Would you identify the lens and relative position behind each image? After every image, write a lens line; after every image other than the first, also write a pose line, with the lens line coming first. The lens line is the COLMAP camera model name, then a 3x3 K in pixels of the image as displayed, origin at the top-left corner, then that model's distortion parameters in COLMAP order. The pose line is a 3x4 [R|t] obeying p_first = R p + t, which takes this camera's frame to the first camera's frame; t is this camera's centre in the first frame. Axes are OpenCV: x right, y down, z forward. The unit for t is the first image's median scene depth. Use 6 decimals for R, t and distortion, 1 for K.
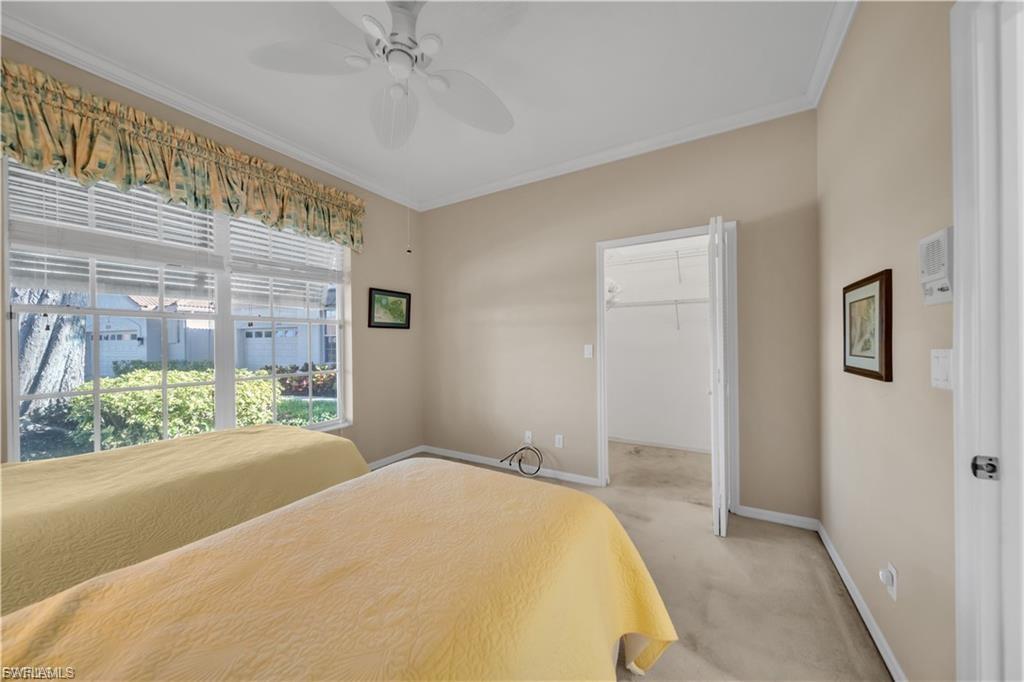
lens RADIAL K [[353.5, 0, 517.0], [0, 353.5, 342.4], [0, 0, 1]] dist [-0.000349, -0.000781]
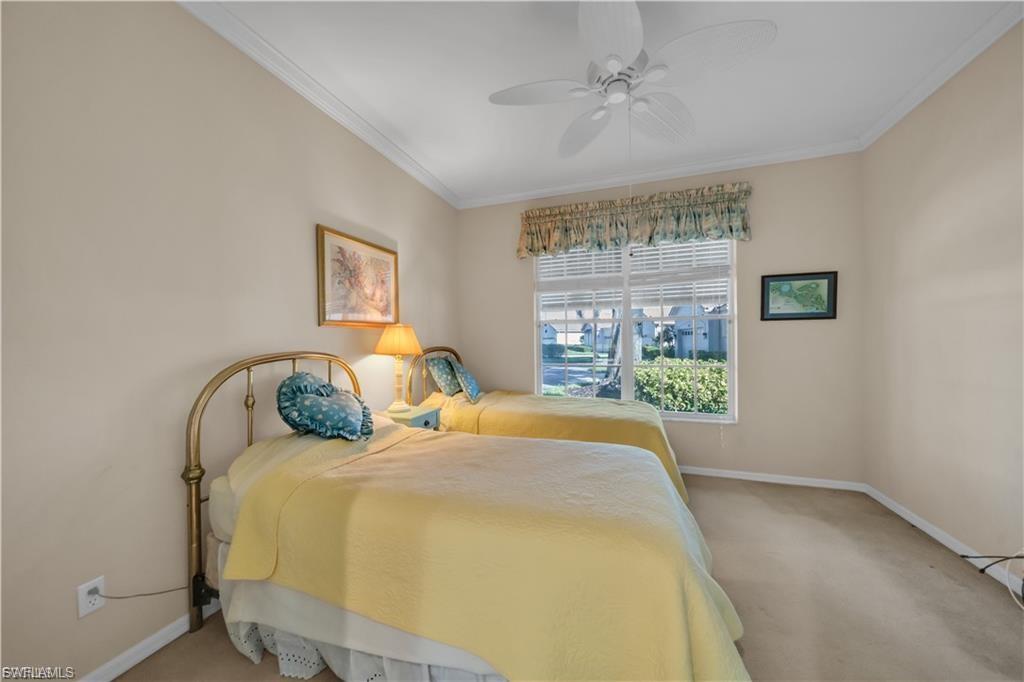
lens RADIAL K [[353.5, 0, 509.0], [0, 353.5, 341.2], [0, 0, 1]] dist [-0.000349, -0.000781]
pose [[0.190694, 0.008452, -0.981613, 0.361754], [0.005604, 0.999937, 0.009699, -0.002854], [0.981634, -0.007350, 0.190635, 0.223051]]
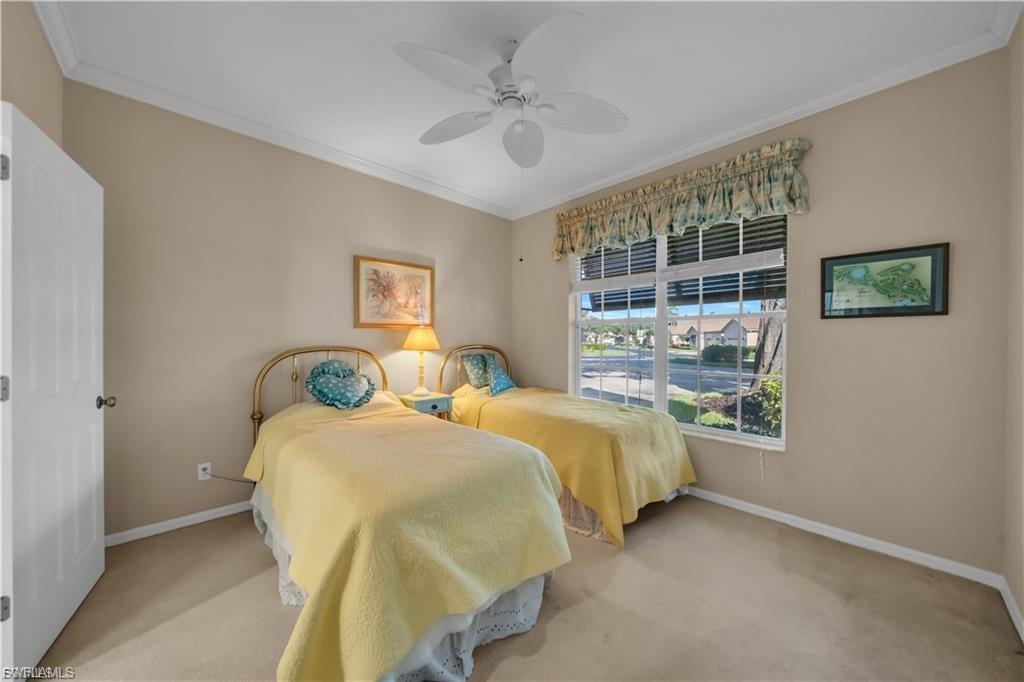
lens RADIAL K [[353.5, 0, 514.7], [0, 353.5, 341.1], [0, 0, 1]] dist [-0.000349, -0.000781]
pose [[-0.287486, 0.010928, -0.957722, 0.414774], [-0.004866, 0.999905, 0.012870, -0.006384], [0.957772, 0.008361, -0.287406, 0.692903]]
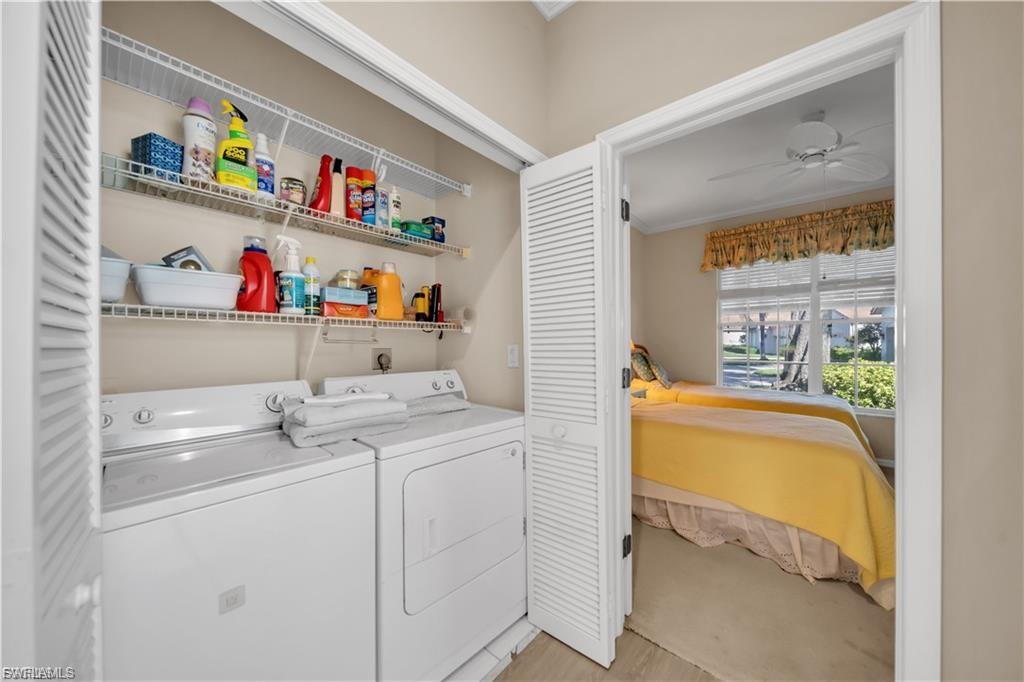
lens RADIAL K [[353.5, 0, 508.8], [0, 353.5, 342.5], [0, 0, 1]] dist [-0.000349, -0.000781]
pose [[-0.184567, 0.013849, -0.982722, 0.736864], [0.003977, 0.999903, 0.013344, -0.006291], [0.982812, -0.001446, -0.184604, -0.016104]]
